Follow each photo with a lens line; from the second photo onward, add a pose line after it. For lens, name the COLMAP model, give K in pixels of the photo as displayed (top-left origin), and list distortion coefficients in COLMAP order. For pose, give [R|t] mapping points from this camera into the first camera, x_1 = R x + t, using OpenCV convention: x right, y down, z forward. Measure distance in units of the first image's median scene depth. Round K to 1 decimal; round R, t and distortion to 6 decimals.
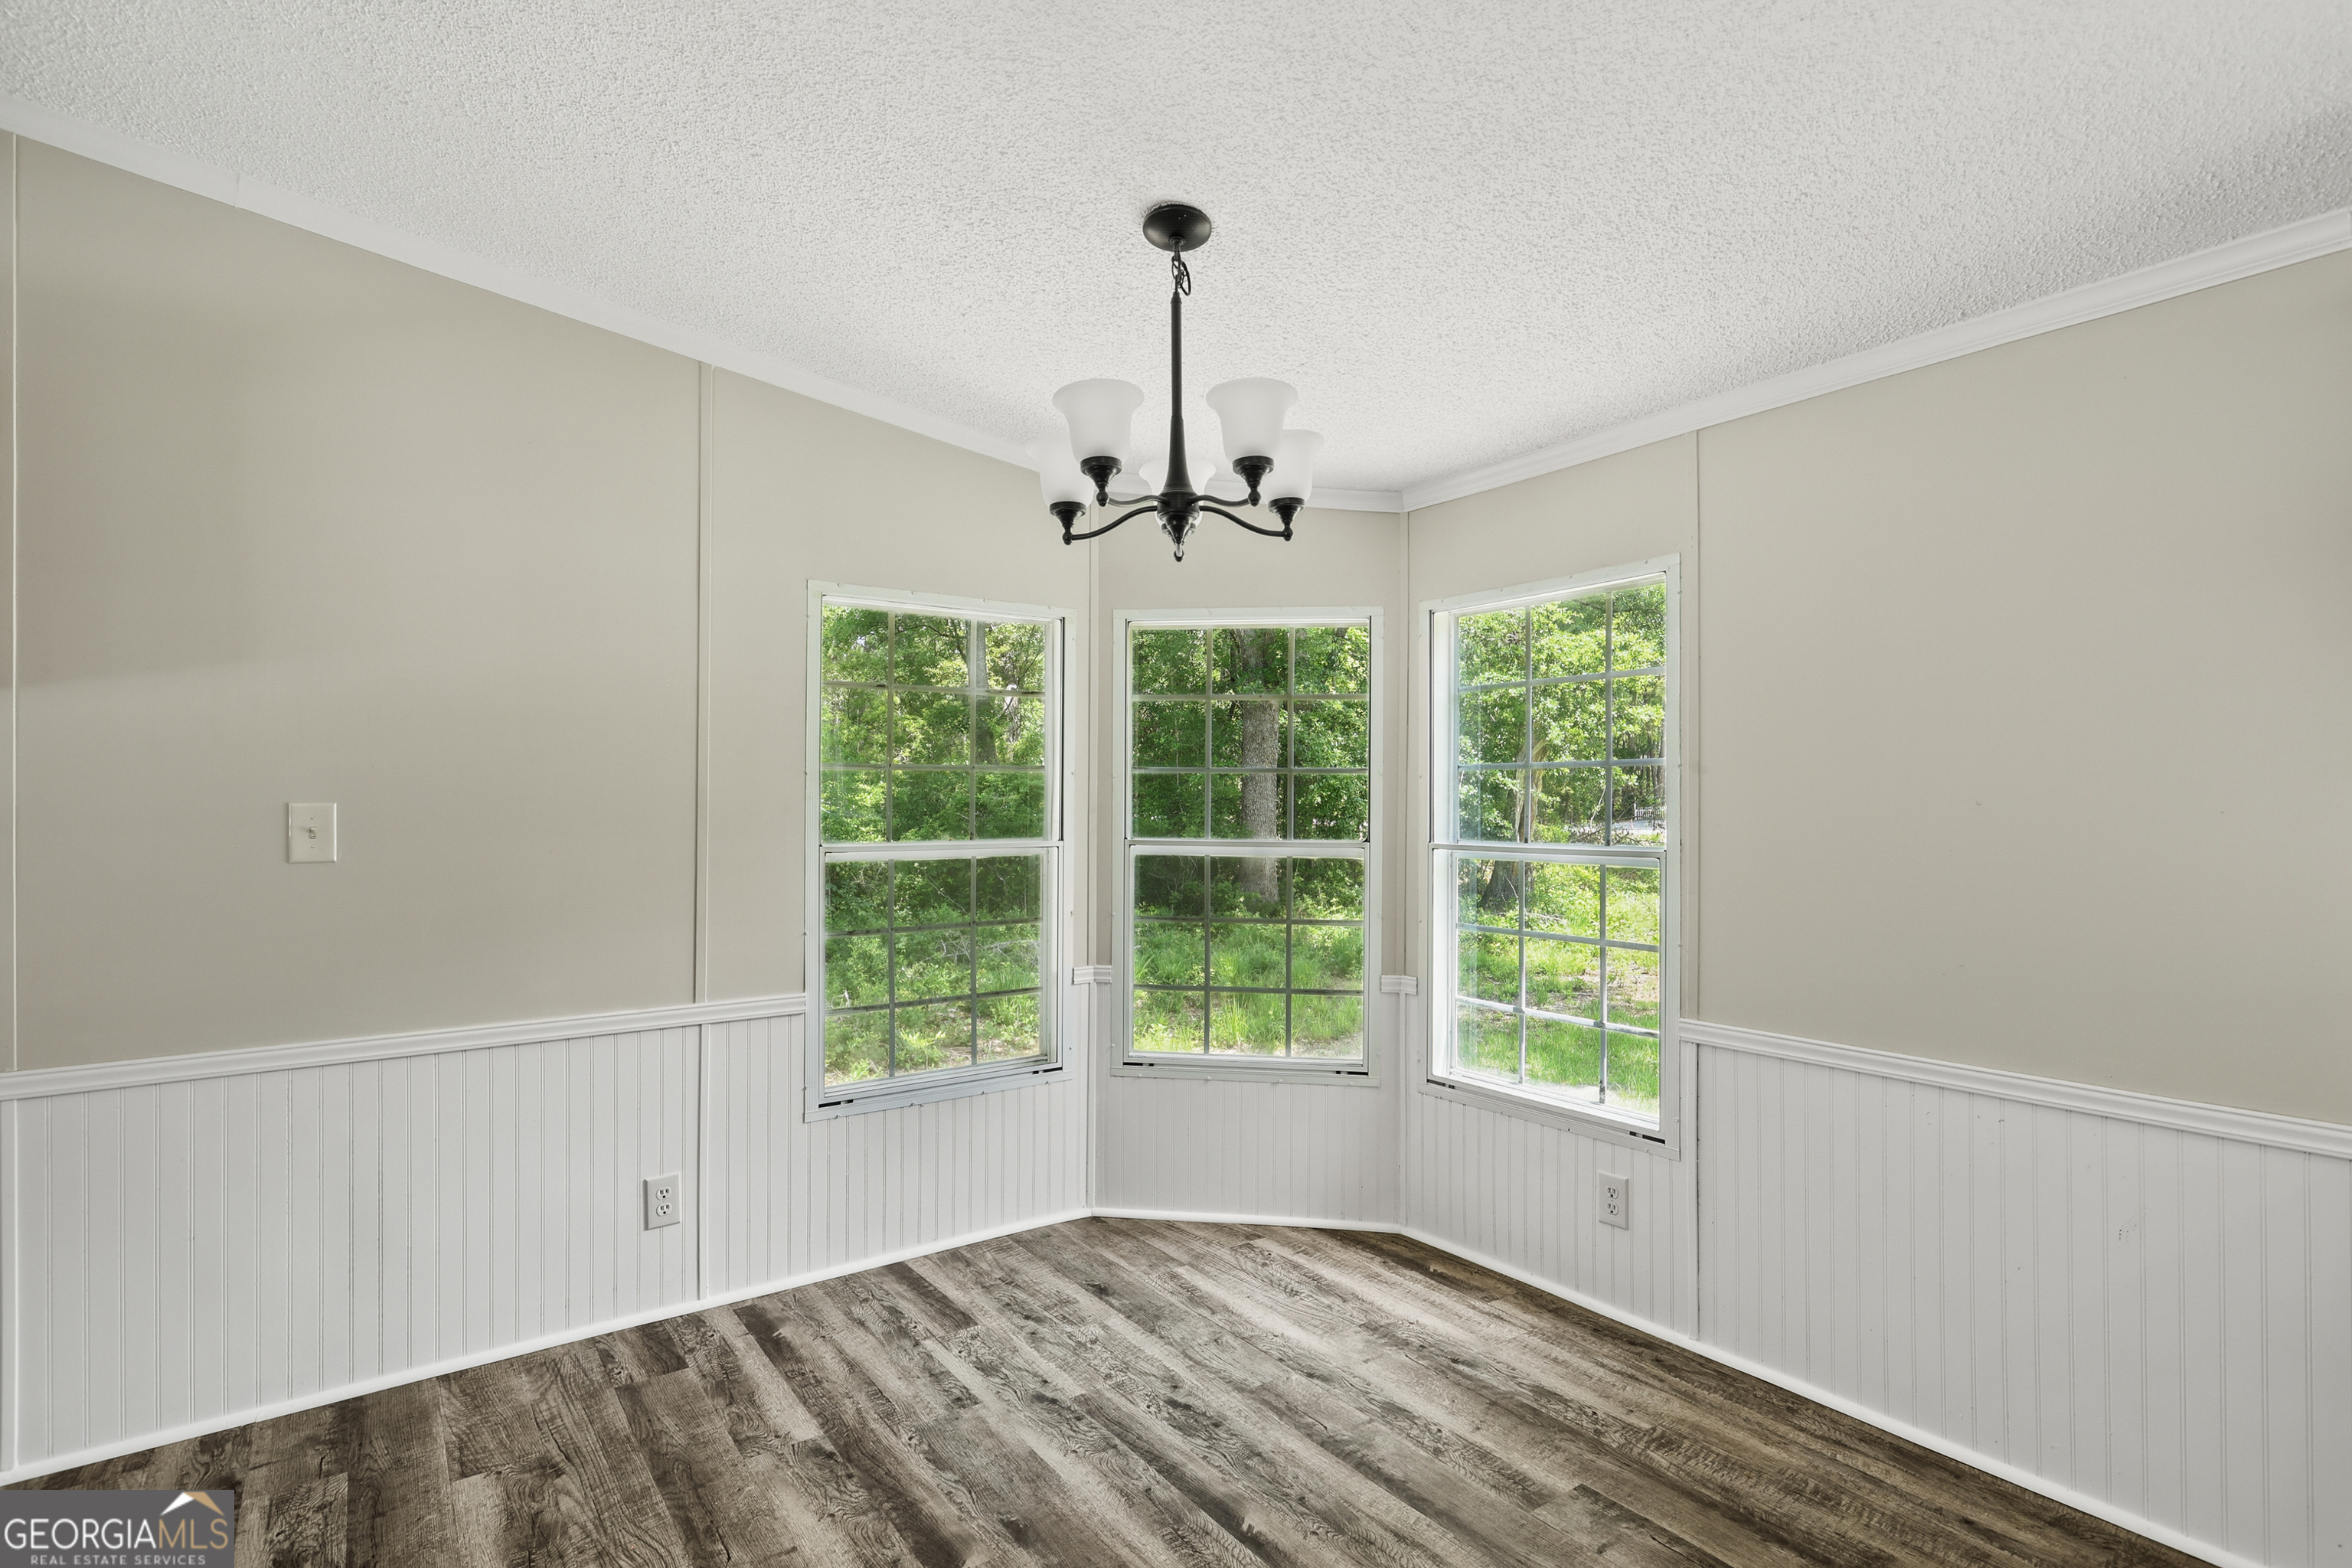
lens RADIAL K [[1142.6, 0, 1173.0], [0, 1142.6, 803.4], [0, 0, 1]] dist [-0.004347, 0.001437]
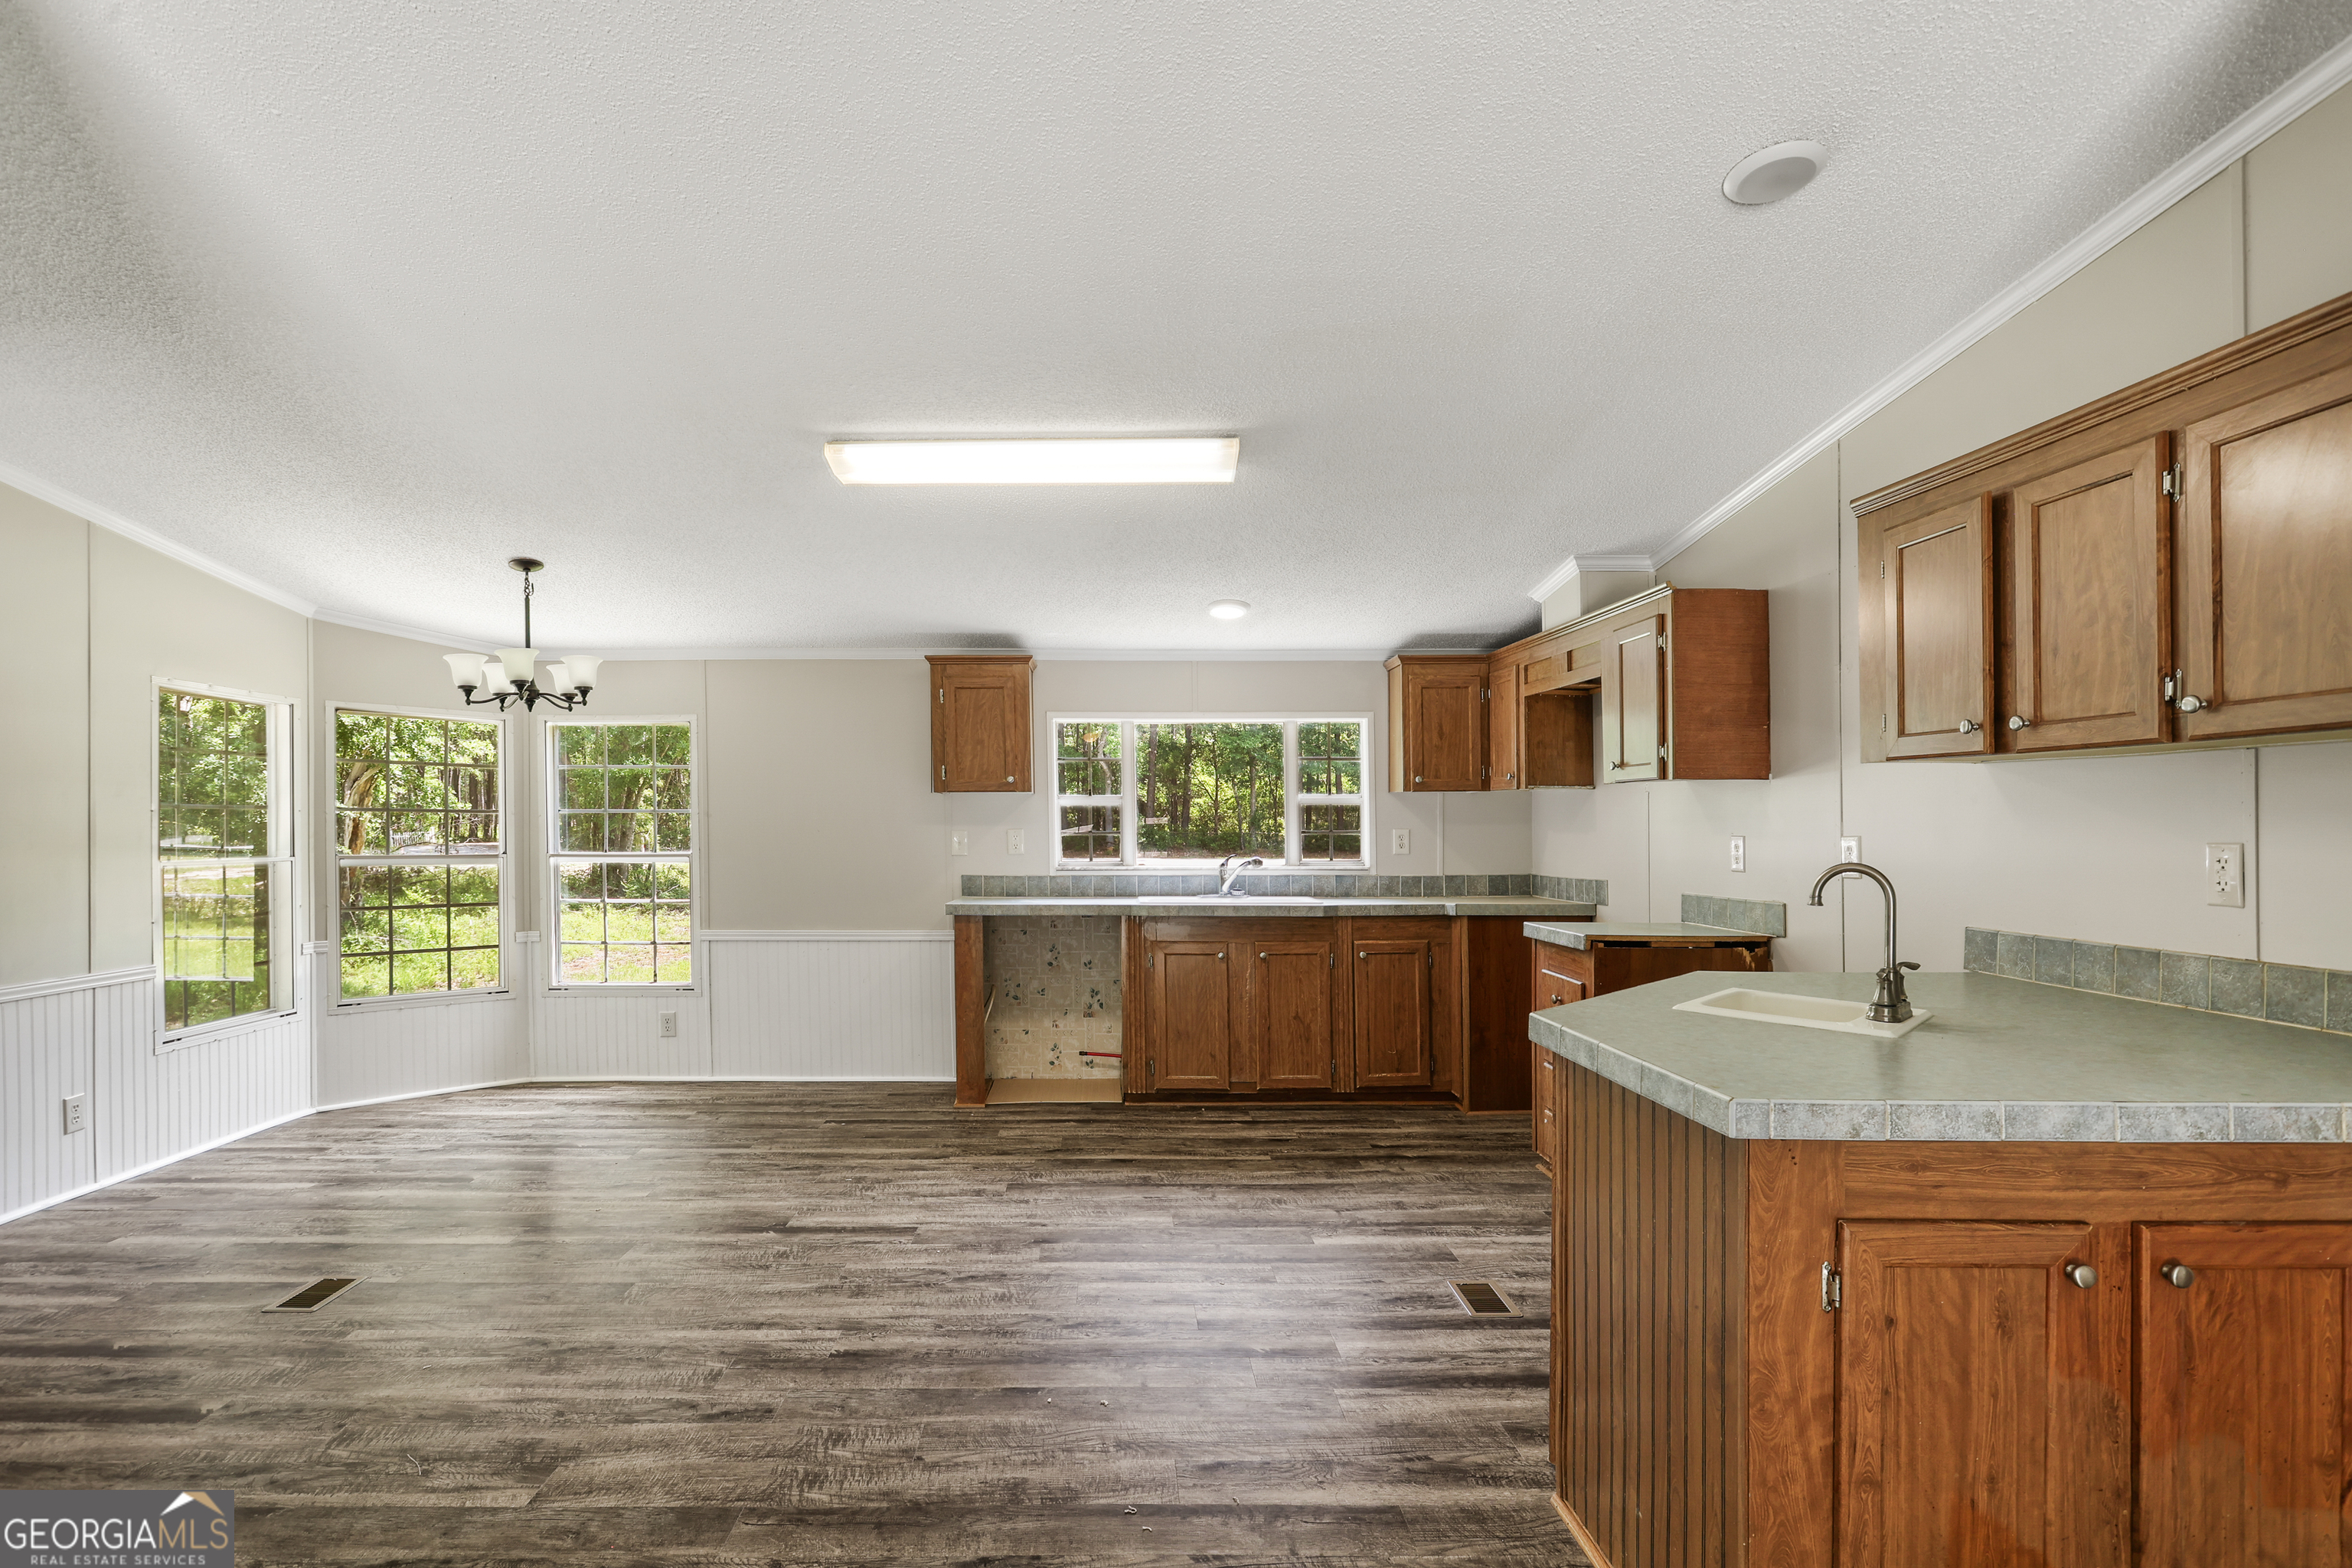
lens RADIAL K [[1183.9, 0, 1107.5], [0, 1183.9, 839.0], [0, 0, 1]] dist [-0.010723, 0.001220]
pose [[0.581080, -0.006348, 0.813822, -0.906141], [-0.000621, 0.999966, 0.008244, -0.003203], [-0.813846, -0.005295, 0.581056, -0.899390]]
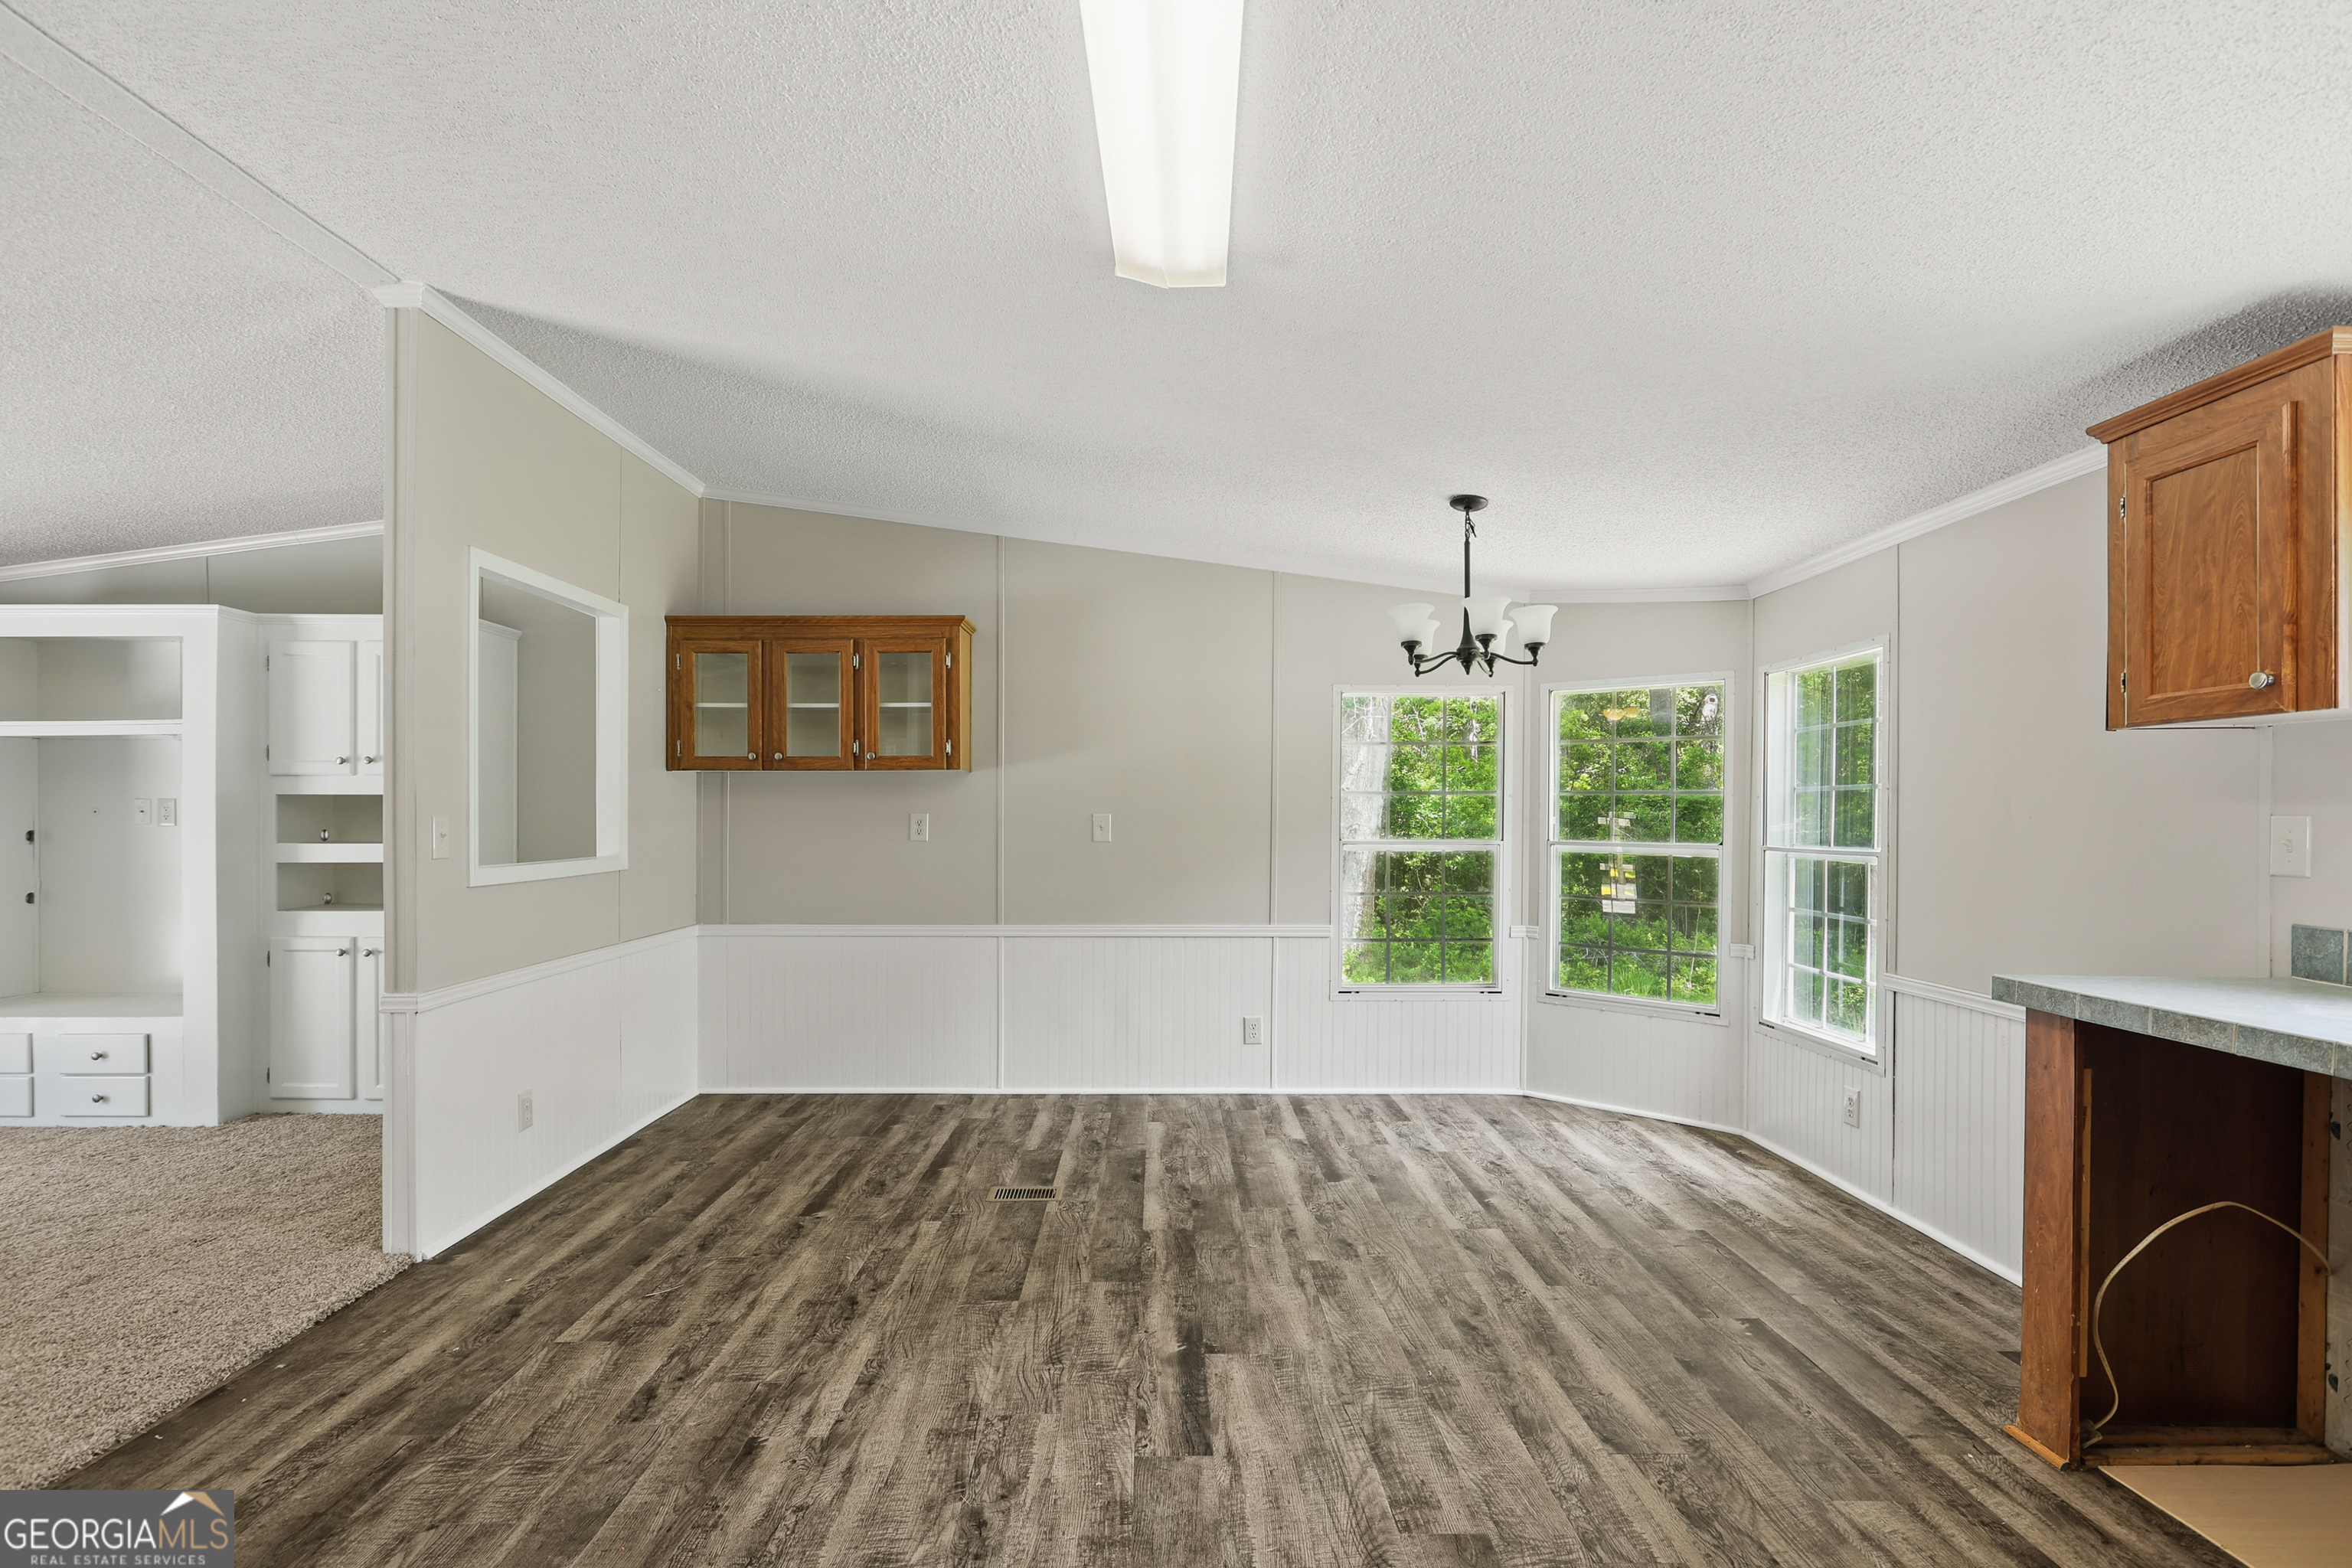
lens RADIAL K [[1142.6, 0, 1163.1], [0, 1142.6, 830.0], [0, 0, 1]] dist [-0.004347, 0.001437]
pose [[0.815629, 0.009839, -0.578492, 0.514513], [-0.003958, 0.999927, 0.011426, 0.004042], [0.578562, -0.007030, 0.815608, -0.605960]]
